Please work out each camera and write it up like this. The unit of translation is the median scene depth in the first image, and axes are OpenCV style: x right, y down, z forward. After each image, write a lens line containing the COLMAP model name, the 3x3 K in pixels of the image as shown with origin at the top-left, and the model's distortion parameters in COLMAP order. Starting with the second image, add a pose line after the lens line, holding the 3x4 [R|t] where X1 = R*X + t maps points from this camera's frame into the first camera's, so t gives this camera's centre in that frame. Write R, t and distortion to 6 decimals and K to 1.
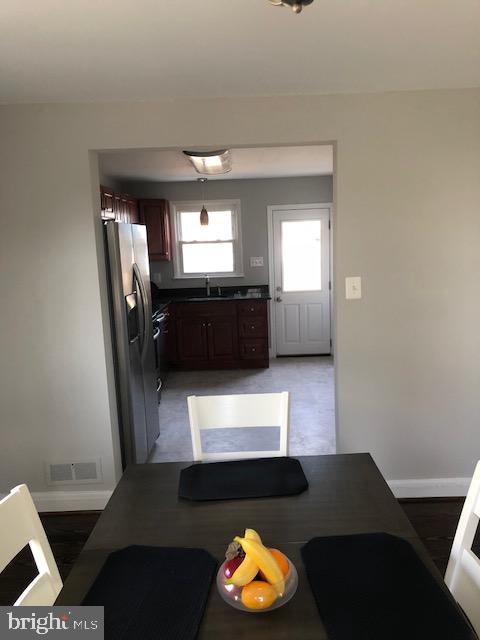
lens RADIAL K [[530.7, 0, 238.6], [0, 530.7, 321.1], [0, 0, 1]] dist [0.027163, -0.034116]
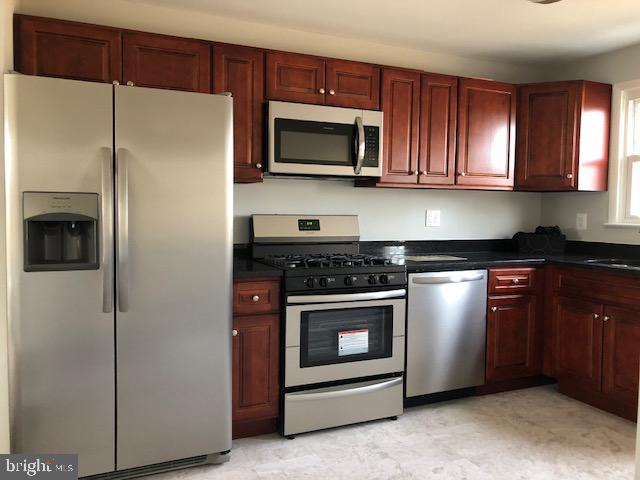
lens RADIAL K [[530.7, 0, 319.3], [0, 530.7, 229.6], [0, 0, 1]] dist [0.027163, -0.034116]
pose [[0.417493, 0.084080, -0.904782, 0.254081], [-0.165903, 0.986027, 0.015077, -0.035154], [0.893407, 0.143811, 0.425608, 0.517118]]
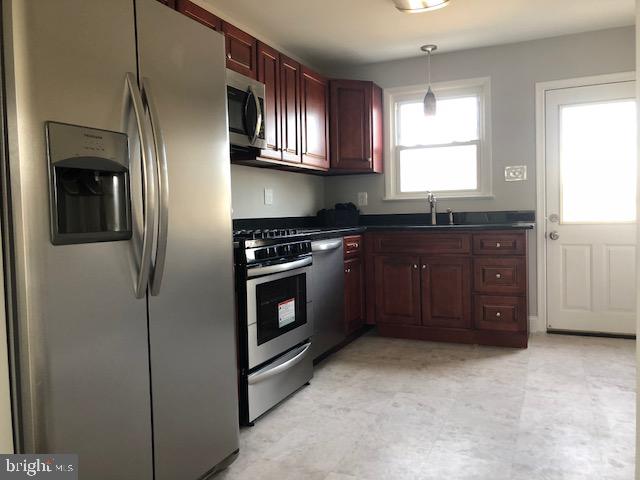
lens RADIAL K [[530.7, 0, 314.6], [0, 530.7, 229.9], [0, 0, 1]] dist [0.027163, -0.034116]
pose [[0.917179, 0.030489, -0.397307, 0.069093], [-0.073215, 0.992988, -0.092816, 0.029407], [0.391691, 0.114218, 0.912980, 0.350894]]
